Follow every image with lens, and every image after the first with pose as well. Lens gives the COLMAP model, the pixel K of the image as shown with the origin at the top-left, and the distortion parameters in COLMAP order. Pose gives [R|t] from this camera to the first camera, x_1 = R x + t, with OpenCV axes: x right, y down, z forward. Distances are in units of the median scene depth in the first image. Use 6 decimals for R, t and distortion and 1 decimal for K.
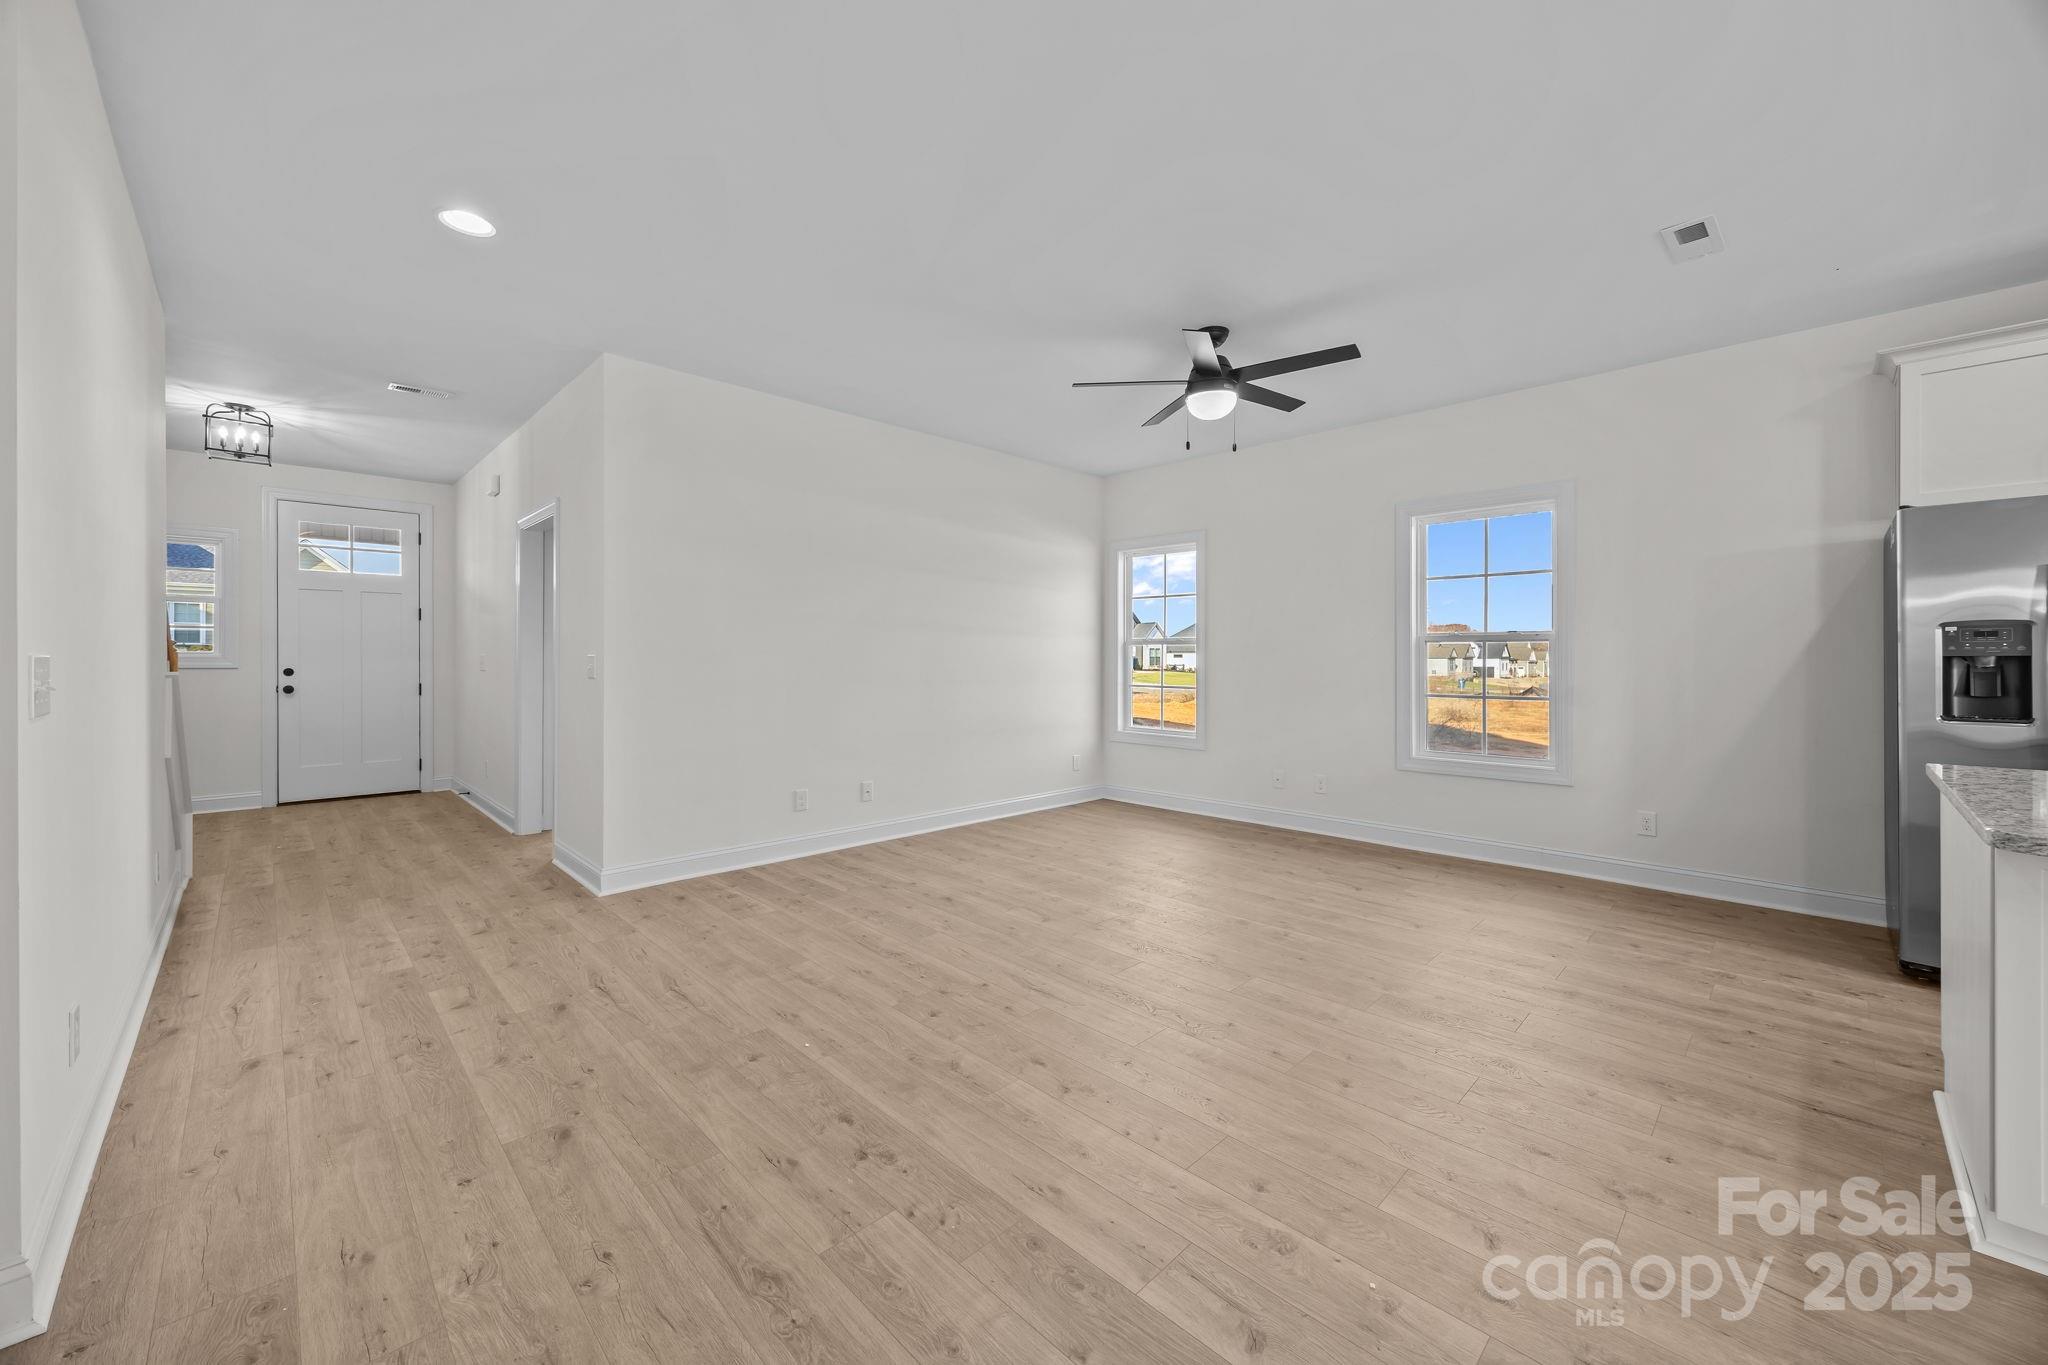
lens RADIAL K [[774.1, 0, 1024.4], [0, 774.1, 671.6], [0, 0, 1]] dist [-0.002328, -0.000368]
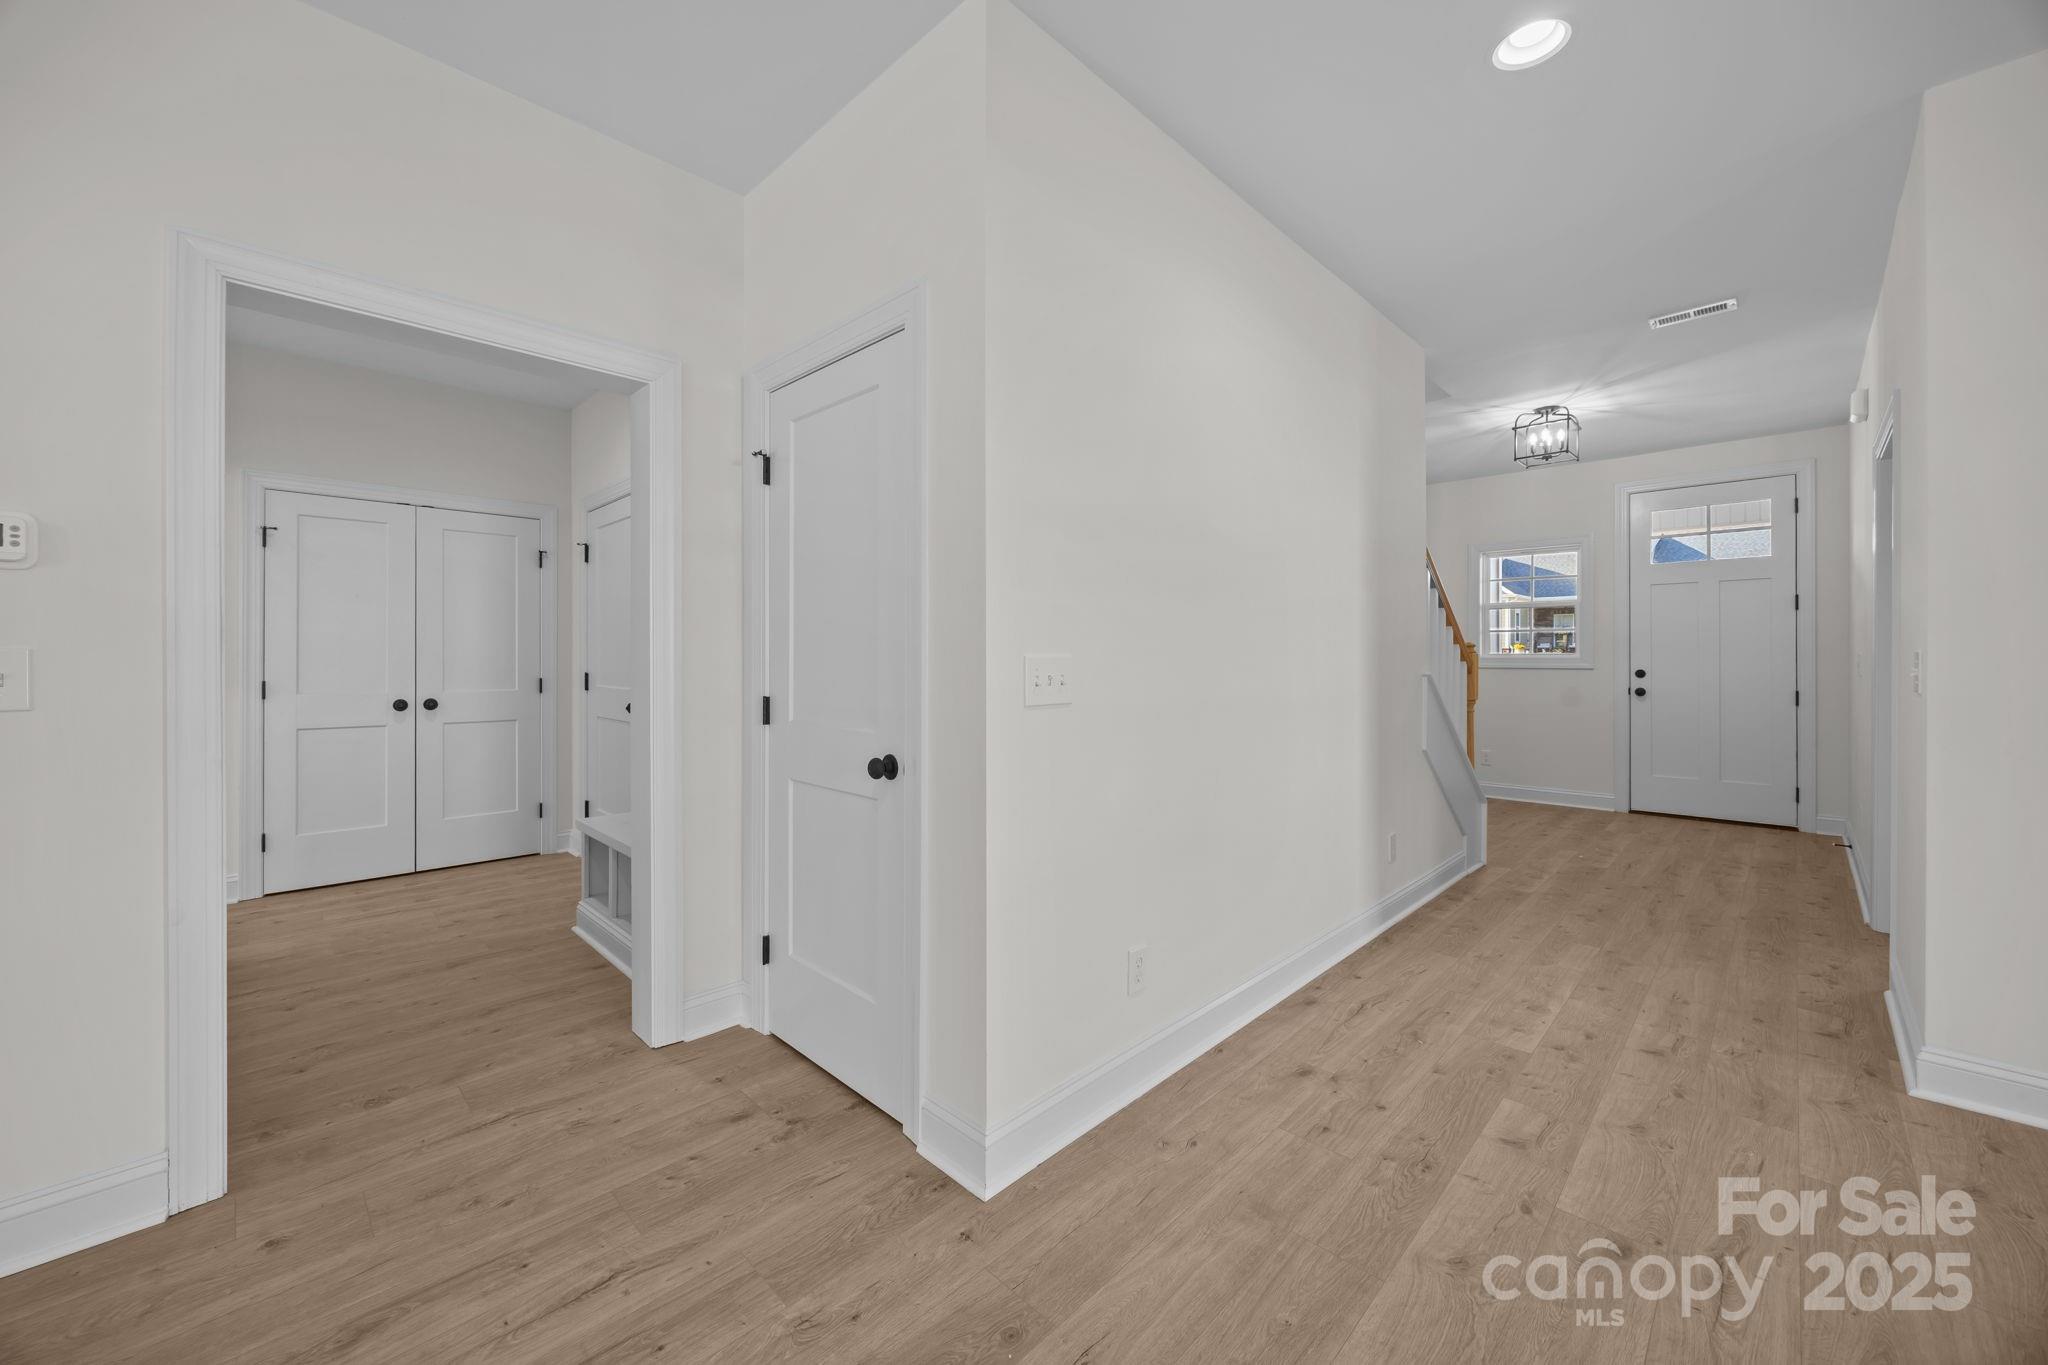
lens RADIAL K [[774.1, 0, 1013.5], [0, 774.1, 664.4], [0, 0, 1]] dist [-0.002328, -0.000368]
pose [[0.001210, 0.002802, -0.999995, -0.013068], [-0.013904, 0.999899, 0.002785, -0.005420], [0.999903, 0.013901, 0.001249, 0.458800]]
